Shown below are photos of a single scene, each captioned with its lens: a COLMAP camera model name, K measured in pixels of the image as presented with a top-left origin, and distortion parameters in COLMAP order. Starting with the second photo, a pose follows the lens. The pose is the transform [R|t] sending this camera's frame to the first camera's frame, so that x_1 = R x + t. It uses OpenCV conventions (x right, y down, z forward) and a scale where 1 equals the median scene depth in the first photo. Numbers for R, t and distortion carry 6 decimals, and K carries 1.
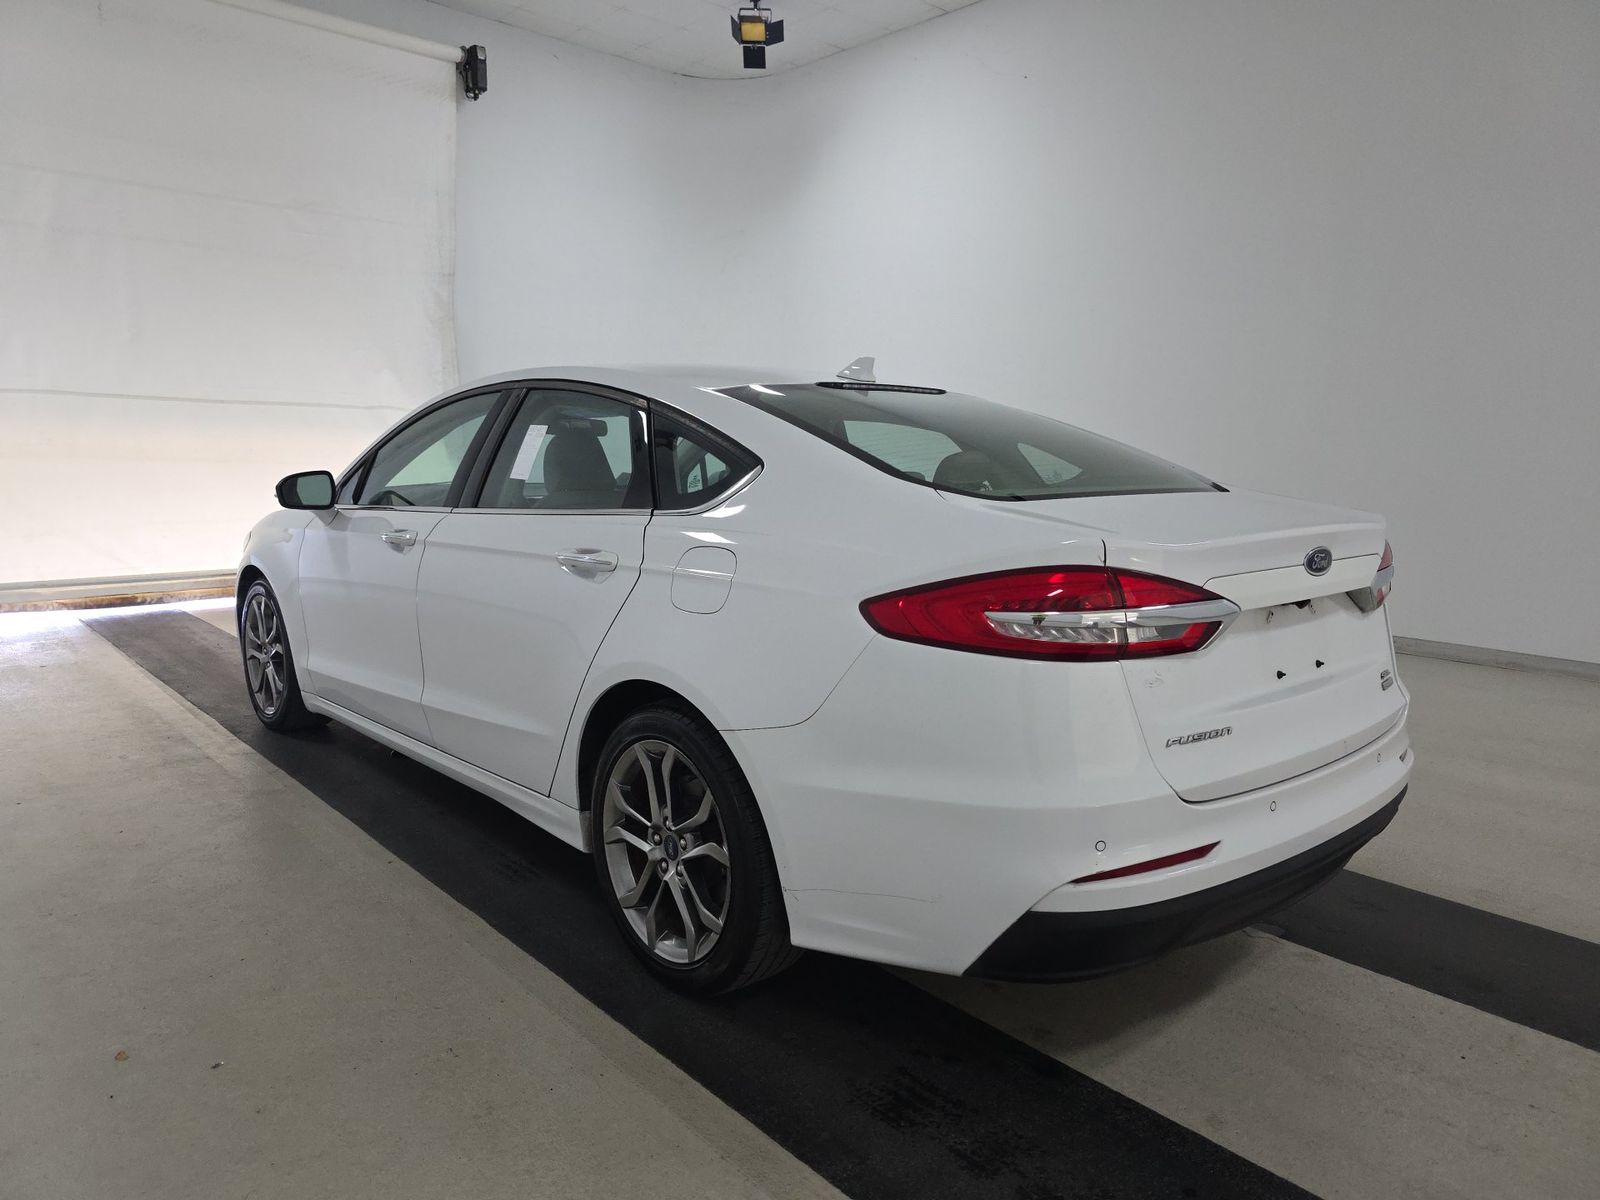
lens RADIAL K [[1101.8, 0, 792.8], [0, 1101.8, 599.5], [0, 0, 1]] dist [0.023896, 0.001508]
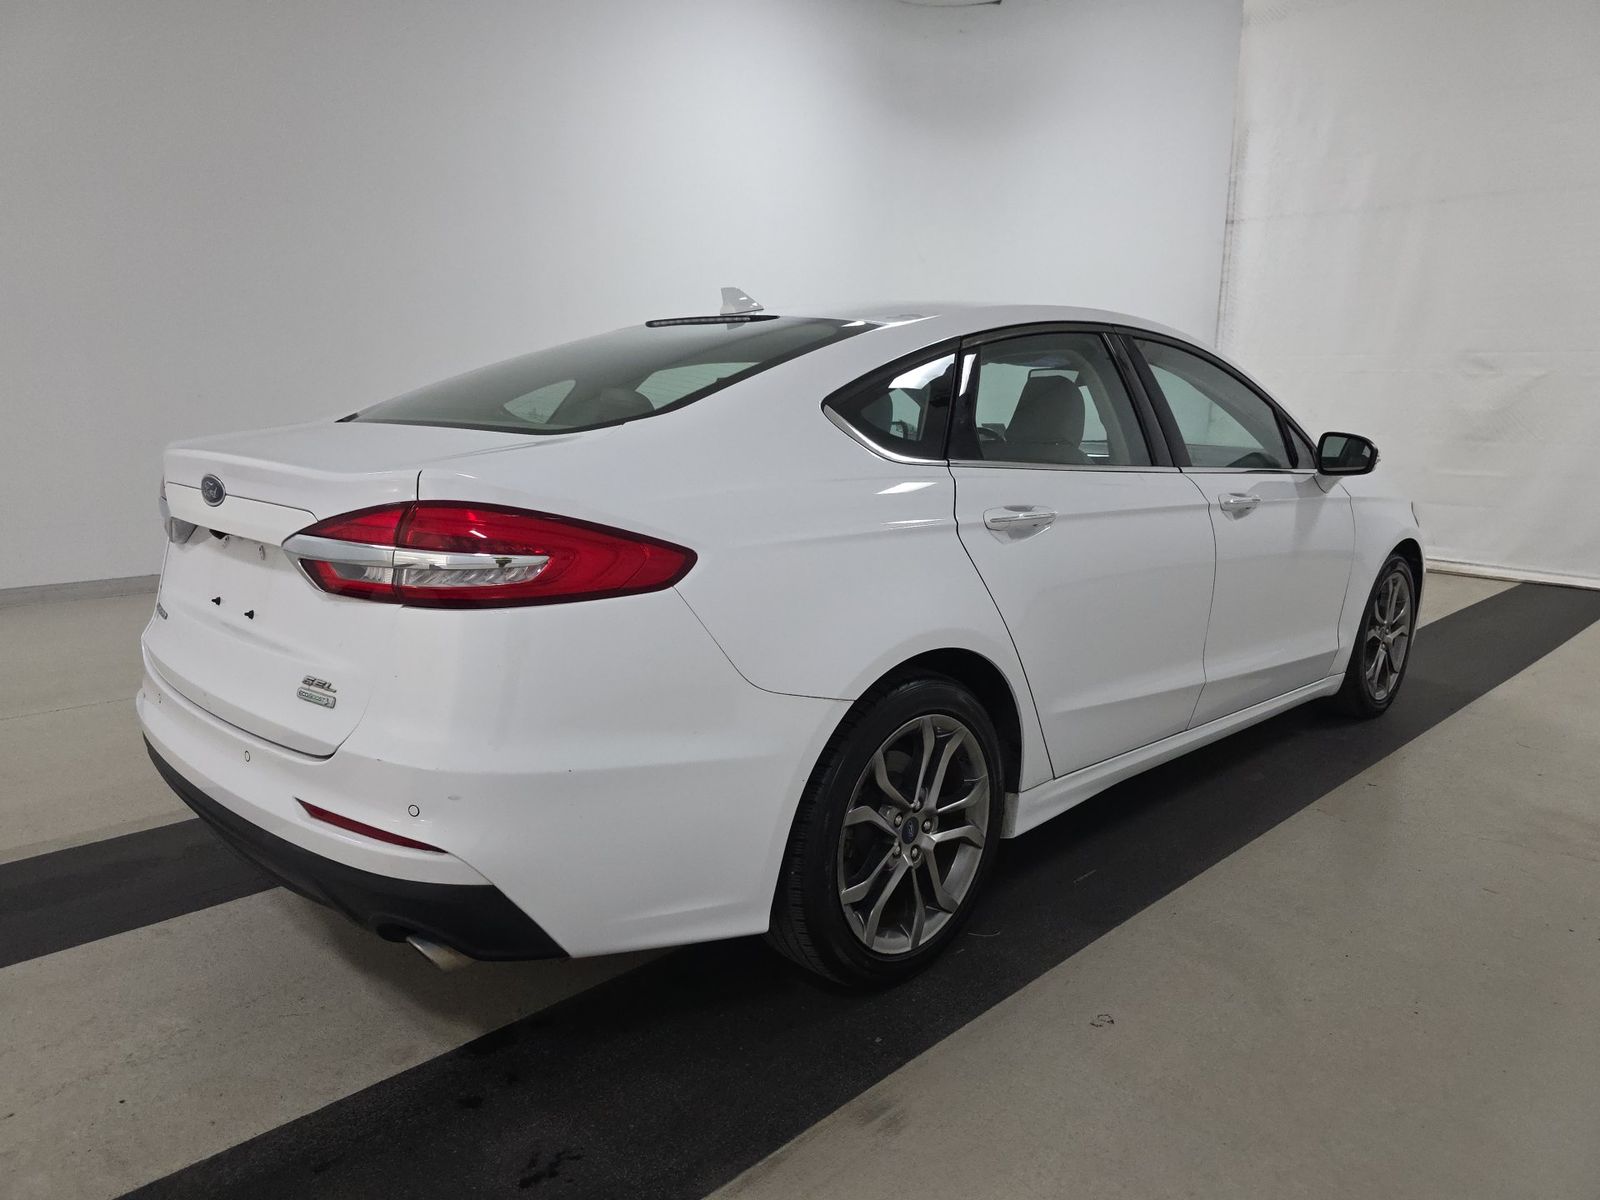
lens RADIAL K [[1101.8, 0, 792.8], [0, 1101.8, 599.5], [0, 0, 1]] dist [0.023896, 0.001508]
pose [[0.039036, 0.168453, -0.984936, 1.391160], [-0.152016, 0.975216, 0.160766, -0.165470], [0.987607, 0.143450, 0.063676, 1.396101]]
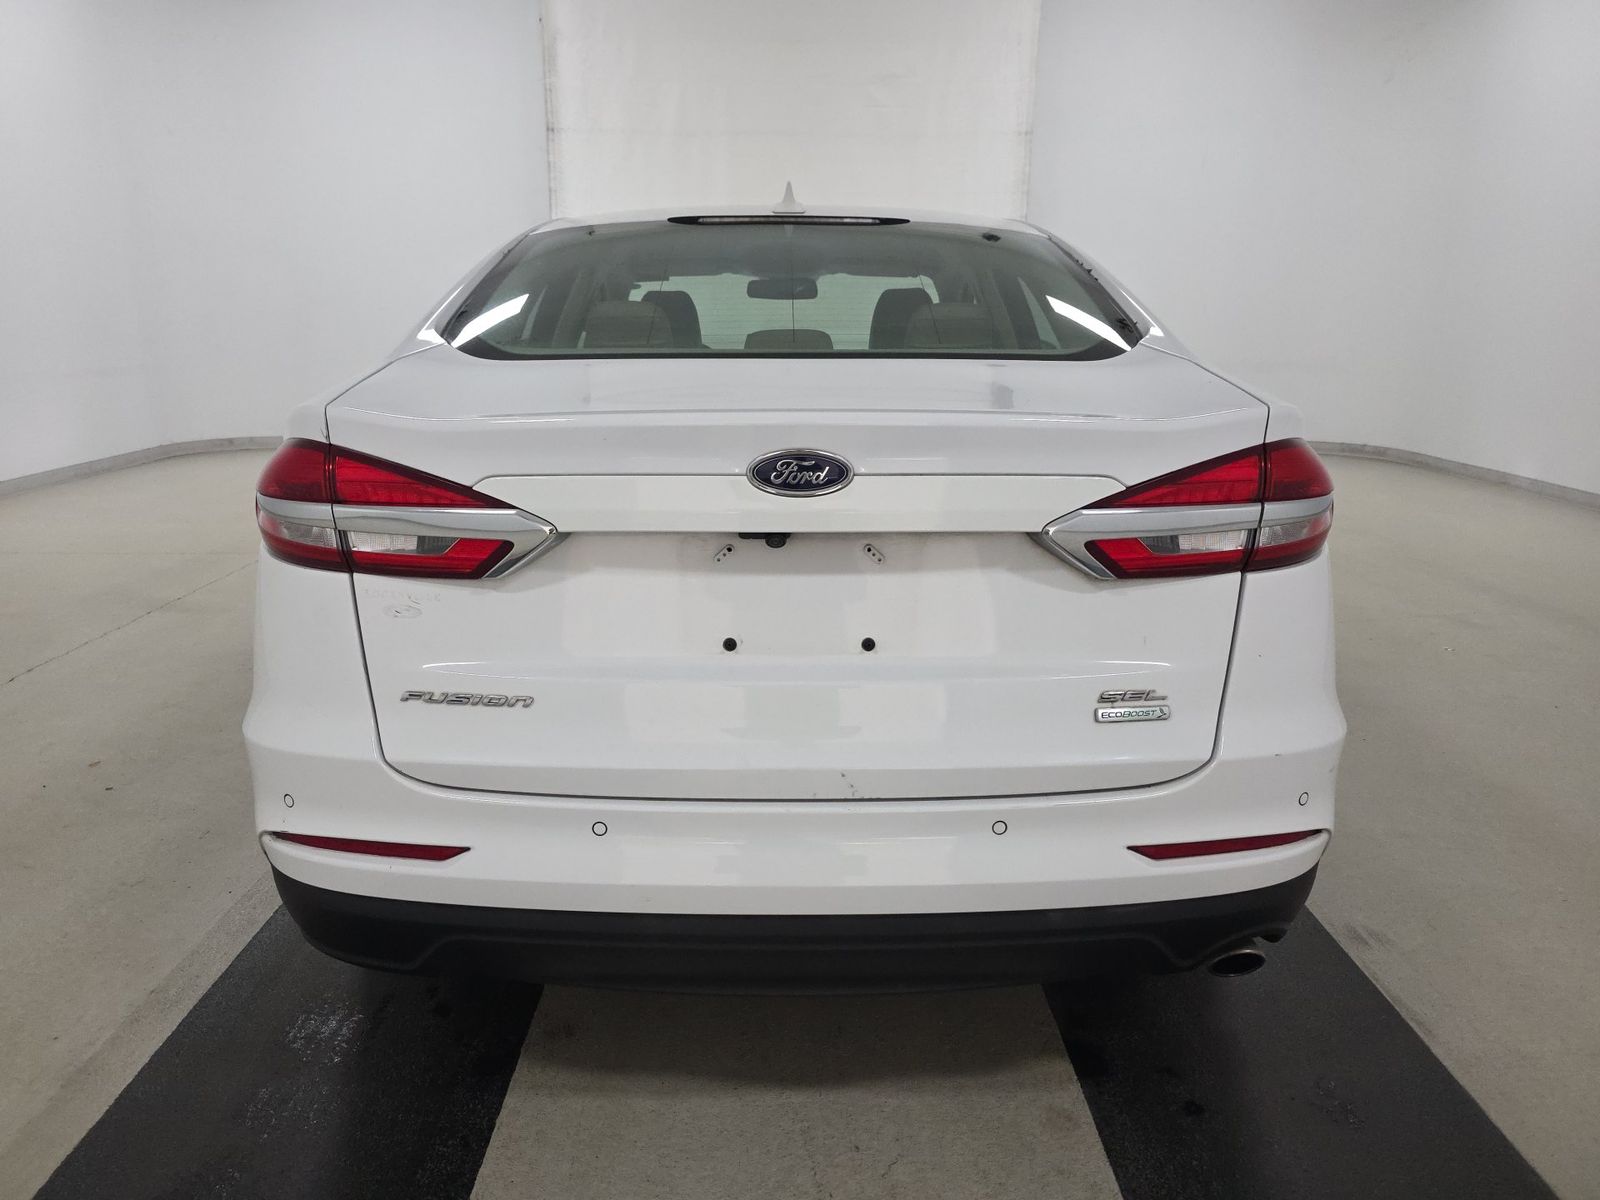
lens RADIAL K [[1101.8, 0, 792.8], [0, 1101.8, 599.5], [0, 0, 1]] dist [0.023896, 0.001508]
pose [[0.753592, 0.157131, -0.638286, 0.844965], [-0.088709, 0.986437, 0.138103, -0.047585], [0.651329, -0.047452, 0.757310, 0.529209]]
